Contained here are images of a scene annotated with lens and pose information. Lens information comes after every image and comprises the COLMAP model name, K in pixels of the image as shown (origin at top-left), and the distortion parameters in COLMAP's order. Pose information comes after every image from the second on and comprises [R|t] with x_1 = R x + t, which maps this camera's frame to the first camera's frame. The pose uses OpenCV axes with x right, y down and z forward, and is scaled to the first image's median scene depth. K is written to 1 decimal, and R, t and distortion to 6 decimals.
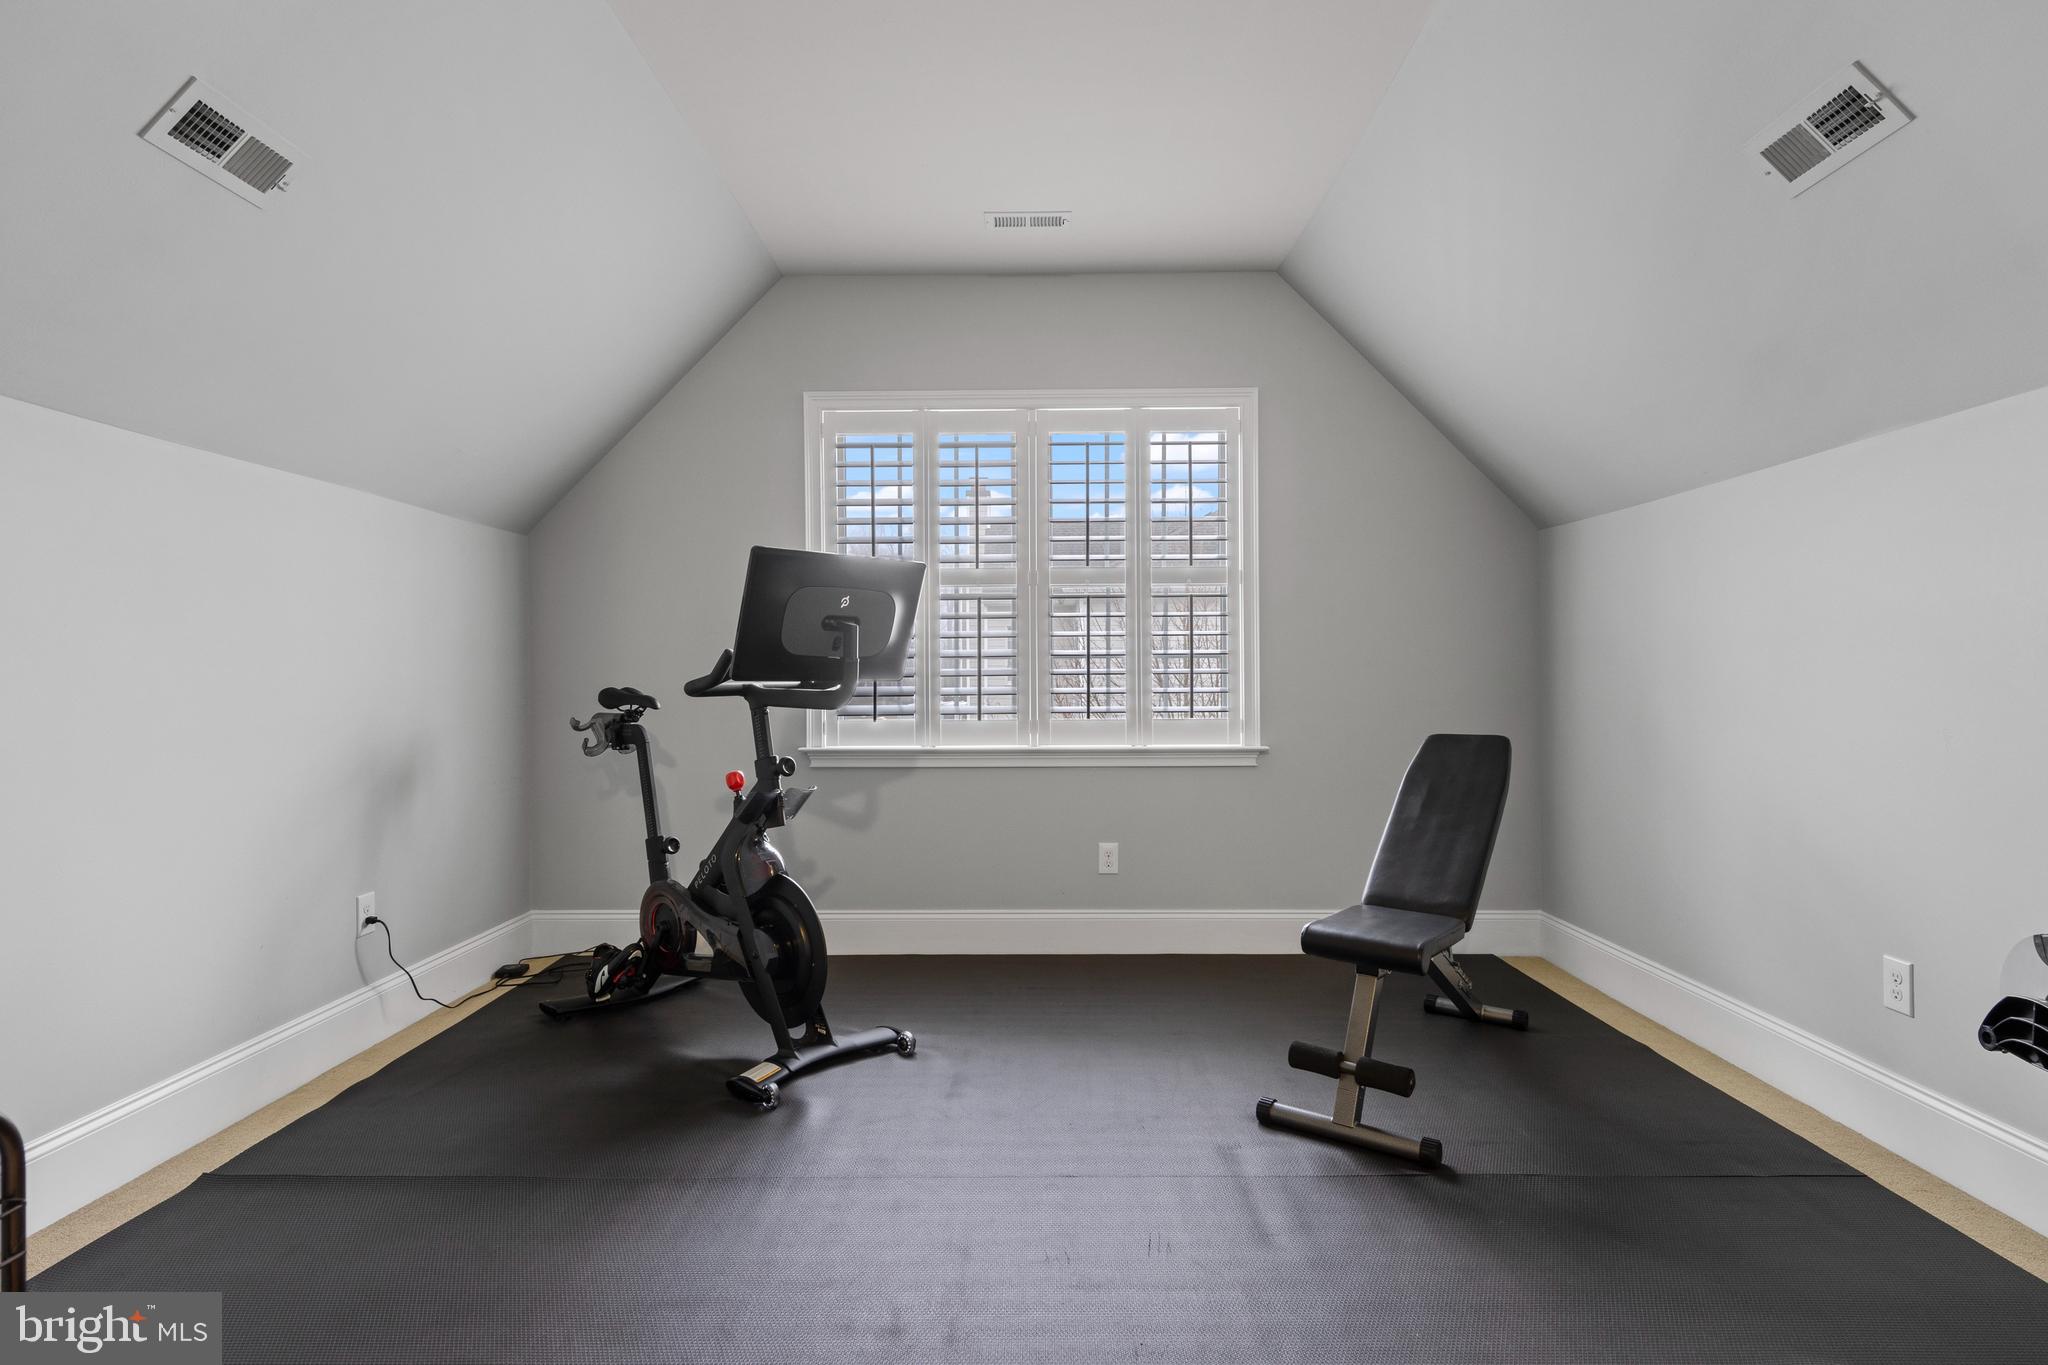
lens RADIAL K [[1047.9, 0, 1020.8], [0, 1047.9, 682.9], [0, 0, 1]] dist [0.010186, -0.001206]
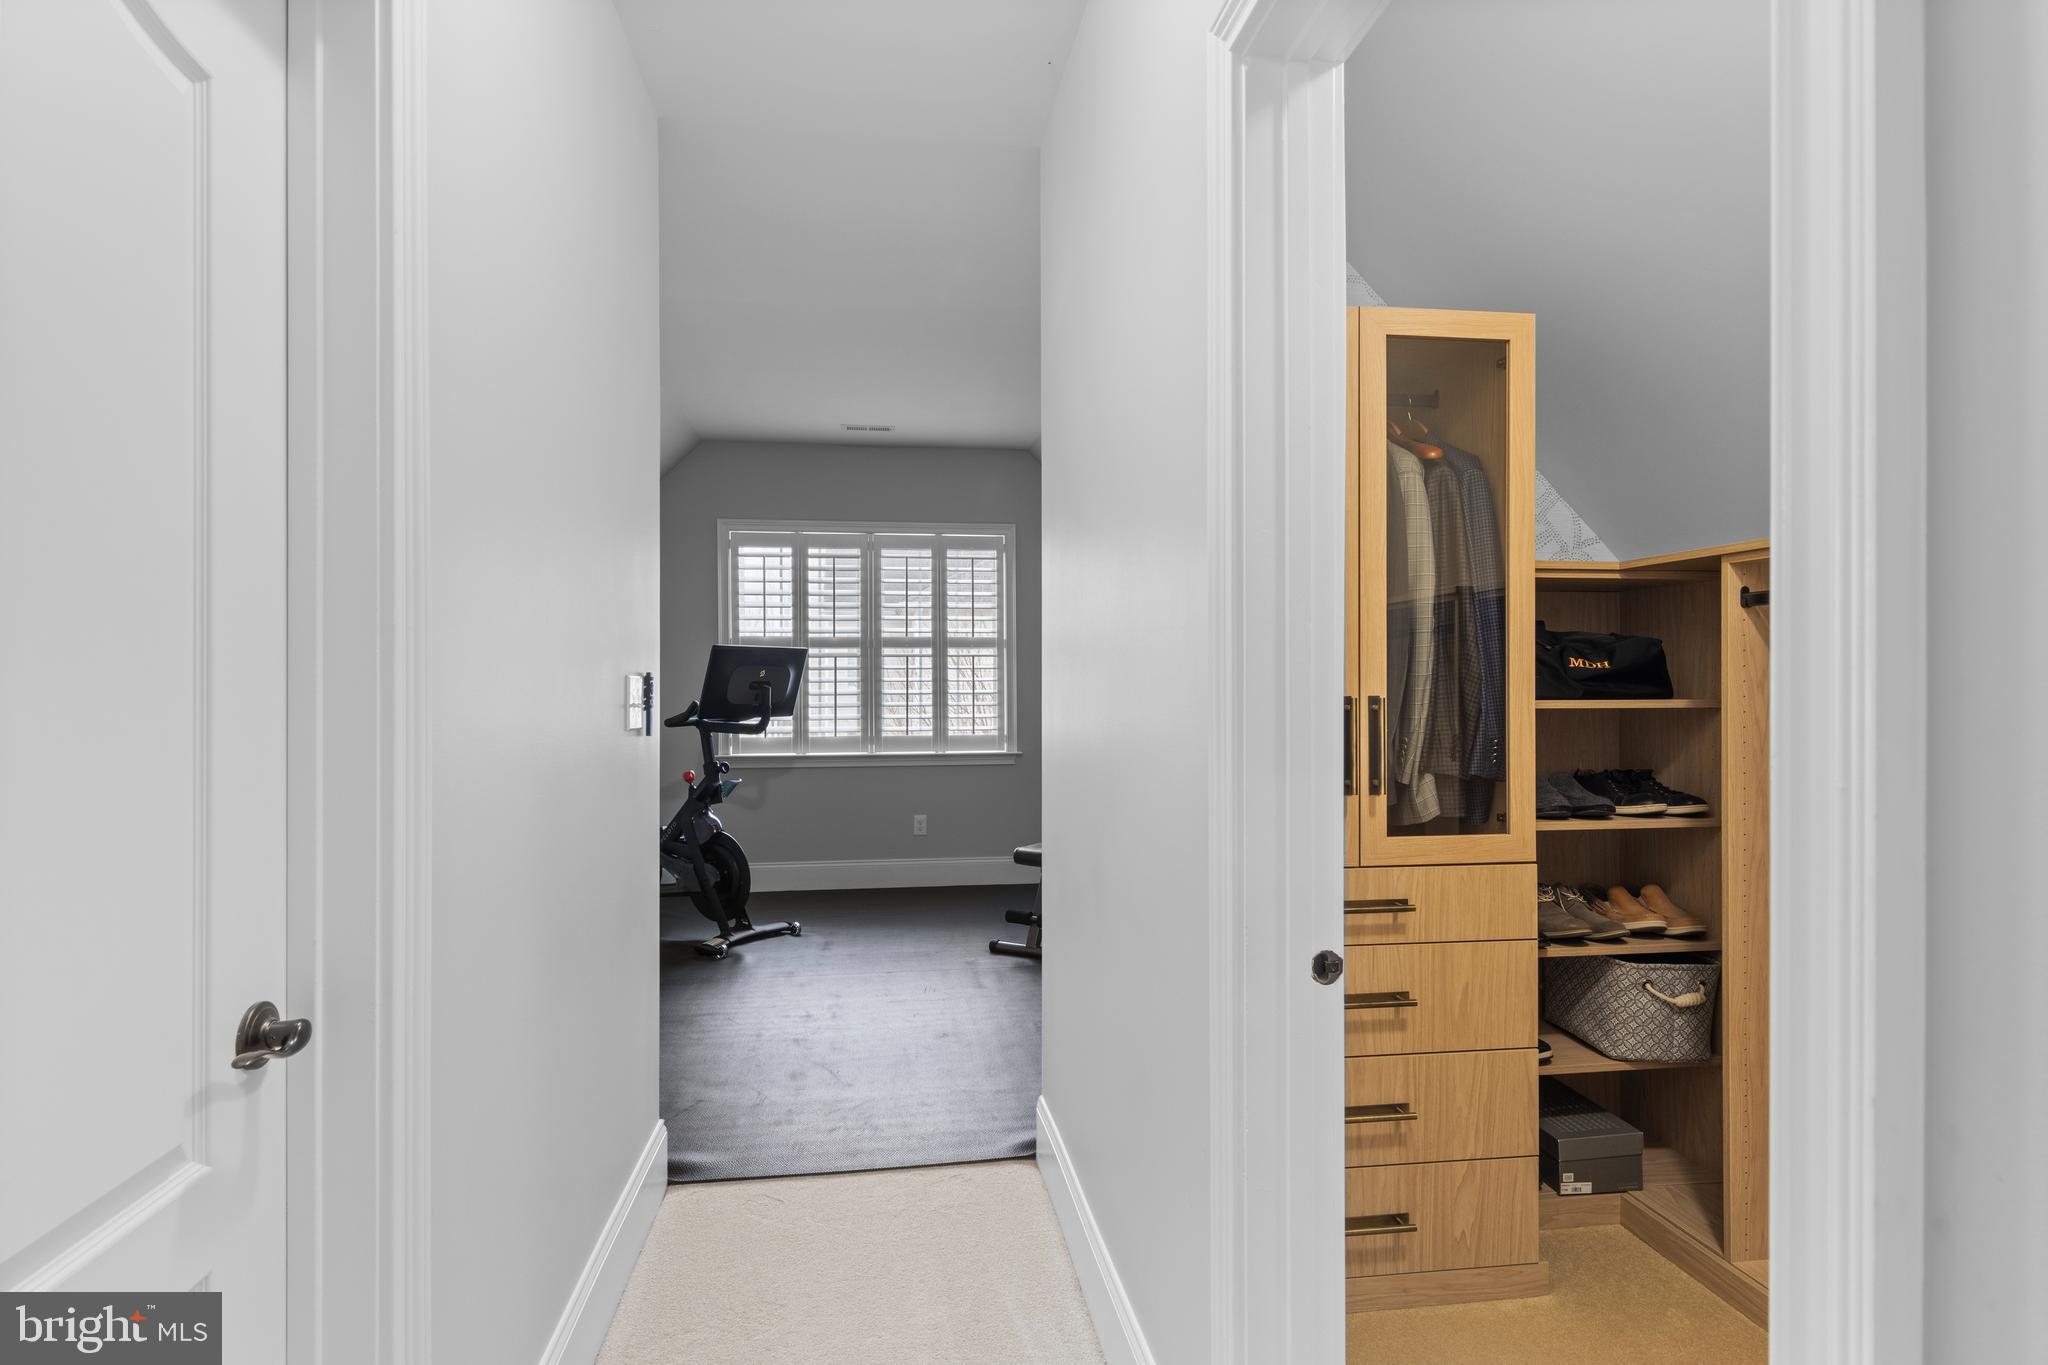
lens RADIAL K [[1047.9, 0, 1021.8], [0, 1047.9, 678.0], [0, 0, 1]] dist [0.010186, -0.001206]
pose [[0.988109, 0.002260, 0.153738, -0.008337], [-0.001524, 0.999987, -0.004906, -0.056923], [-0.153747, 0.004613, 0.988100, -0.734602]]
